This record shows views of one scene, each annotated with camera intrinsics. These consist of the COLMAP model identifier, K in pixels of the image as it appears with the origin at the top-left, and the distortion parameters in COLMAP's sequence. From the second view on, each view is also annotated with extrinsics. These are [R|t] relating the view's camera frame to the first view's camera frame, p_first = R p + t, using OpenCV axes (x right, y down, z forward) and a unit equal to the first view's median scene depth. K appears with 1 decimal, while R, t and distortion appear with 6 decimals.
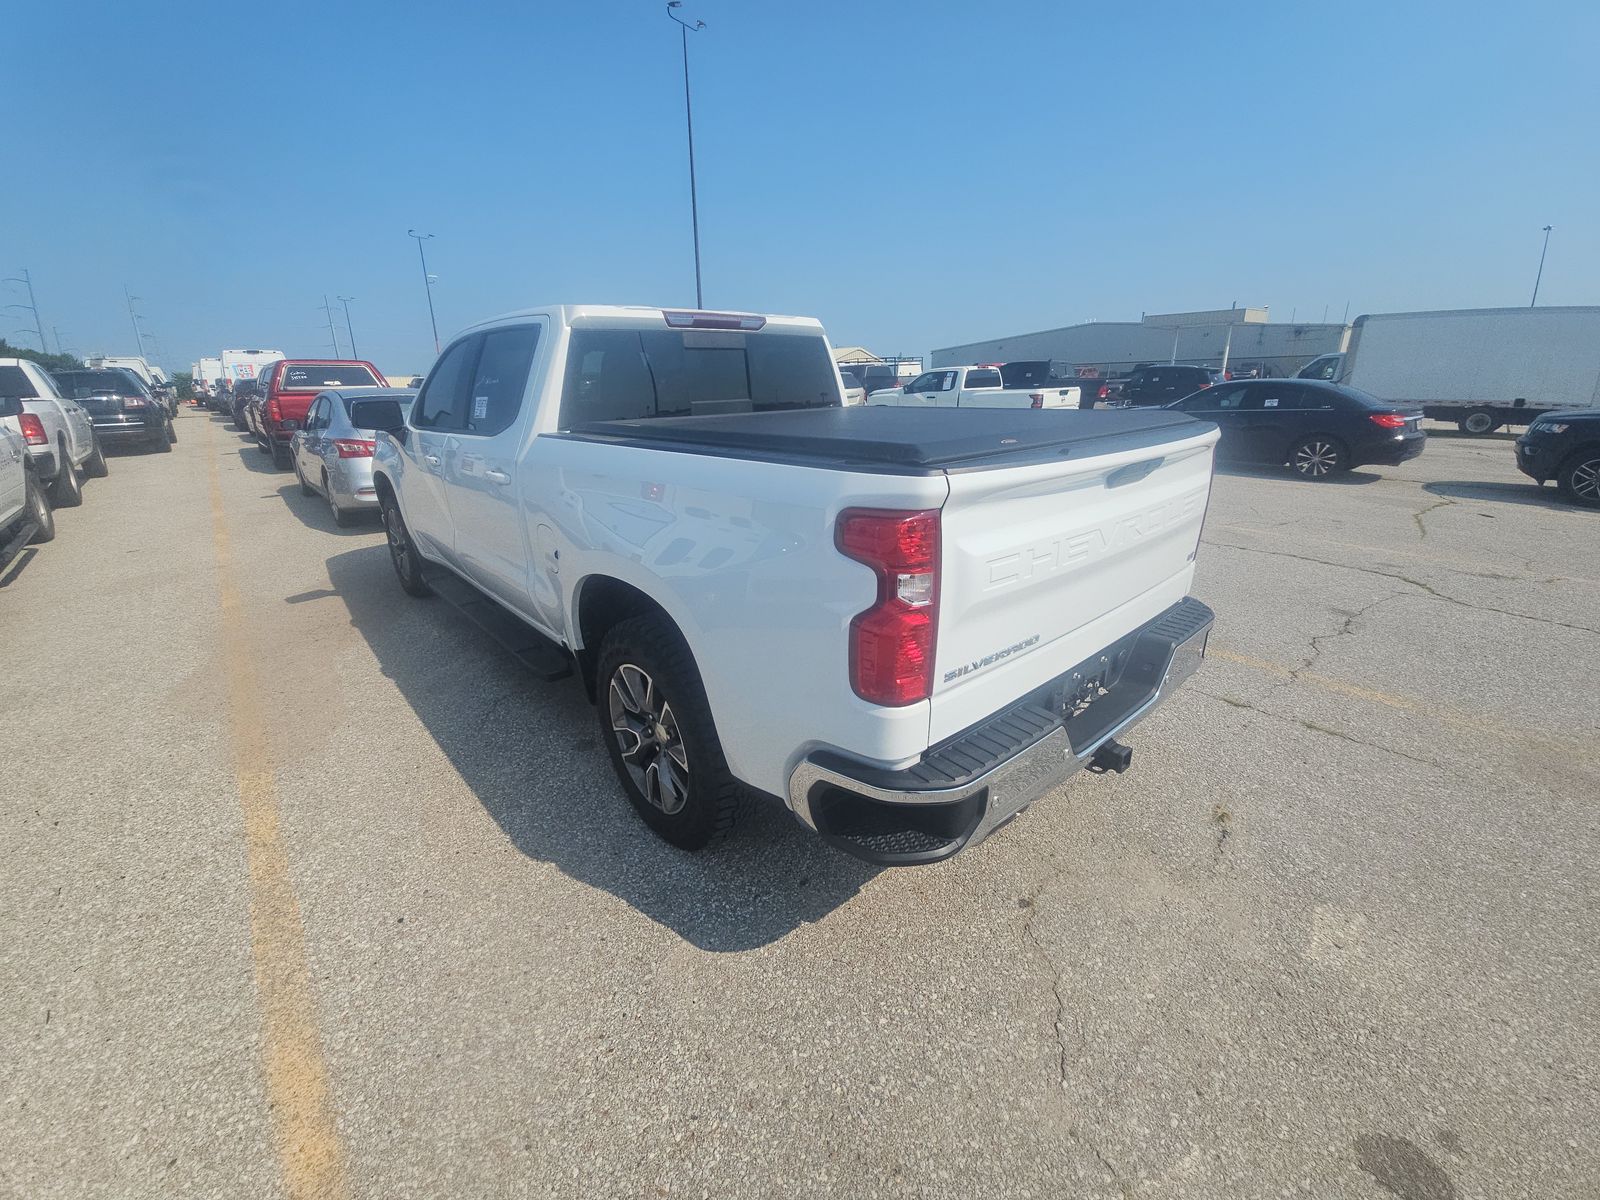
lens RADIAL K [[649.6, 0, 796.0], [0, 649.6, 600.6], [0, 0, 1]] dist [0.008905, -0.007017]
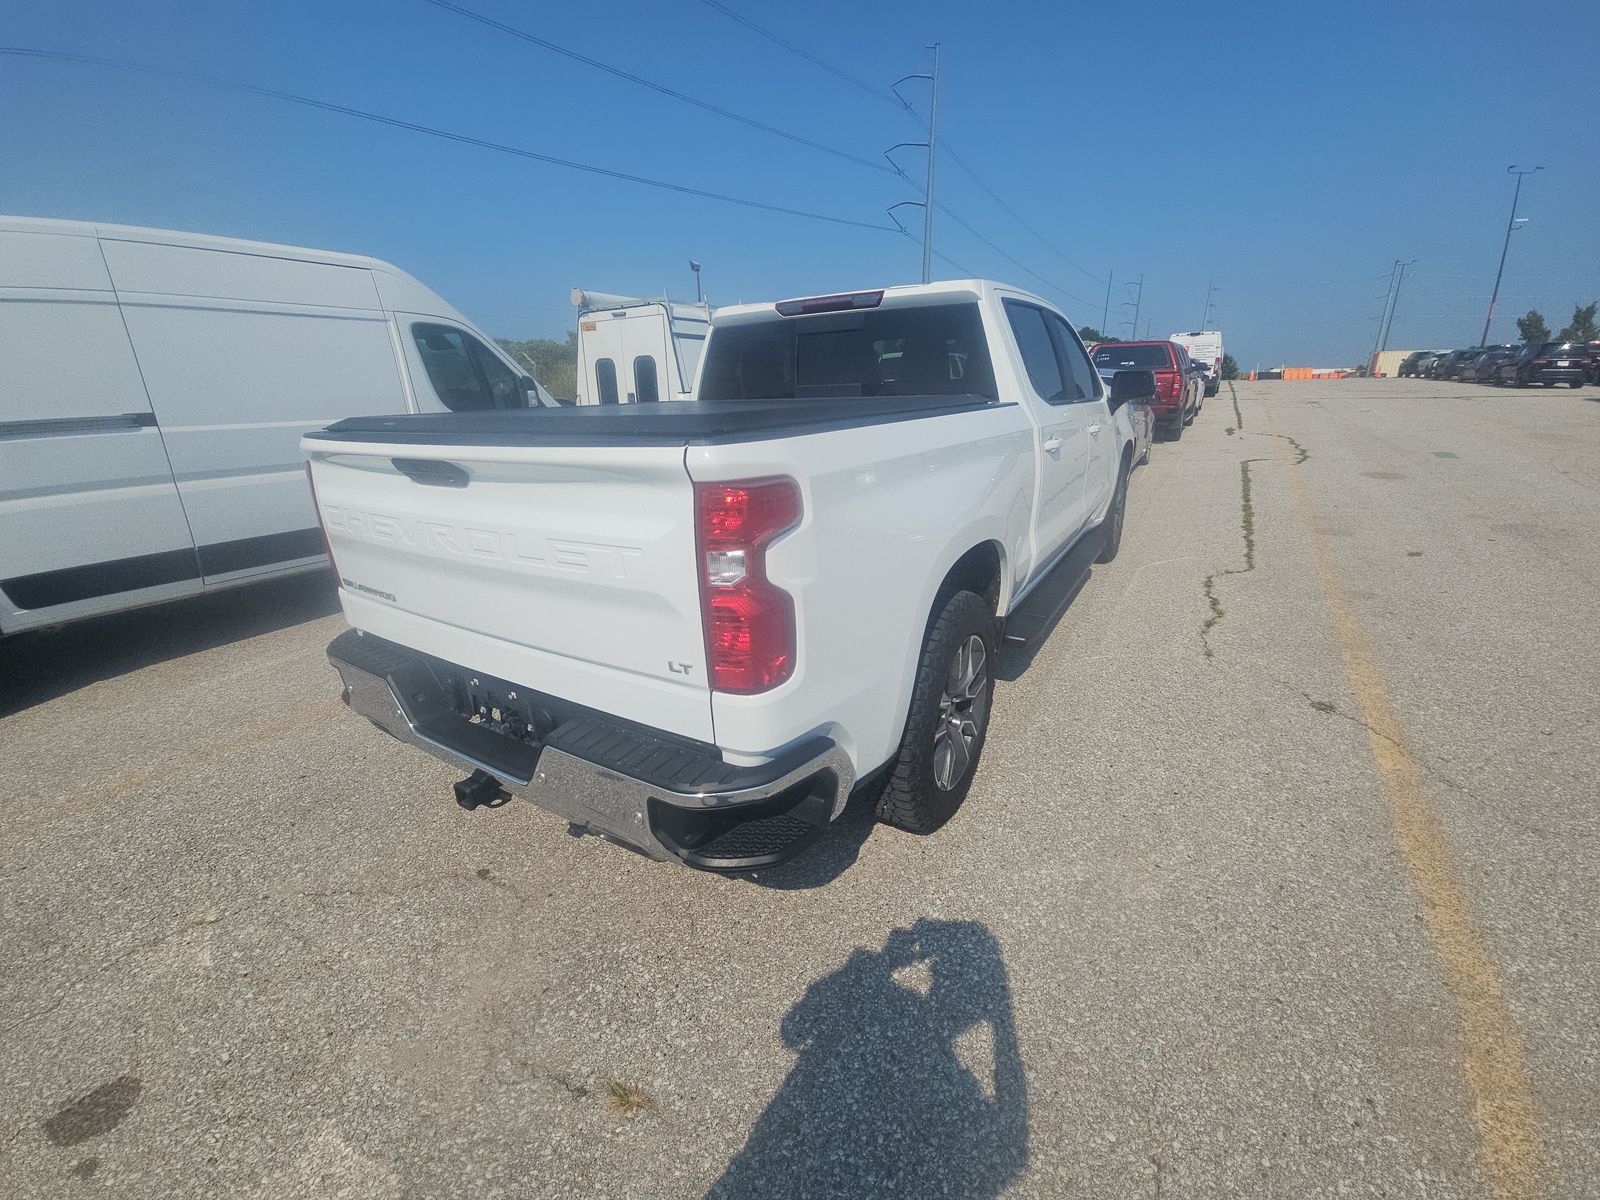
lens RADIAL K [[649.6, 0, 798.5], [0, 649.6, 599.8], [0, 0, 1]] dist [0.008905, -0.007017]
pose [[0.283721, 0.312200, -0.906661, 0.312503], [-0.286417, 0.929943, 0.230588, -0.078692], [0.915133, 0.194260, 0.353264, 0.241809]]
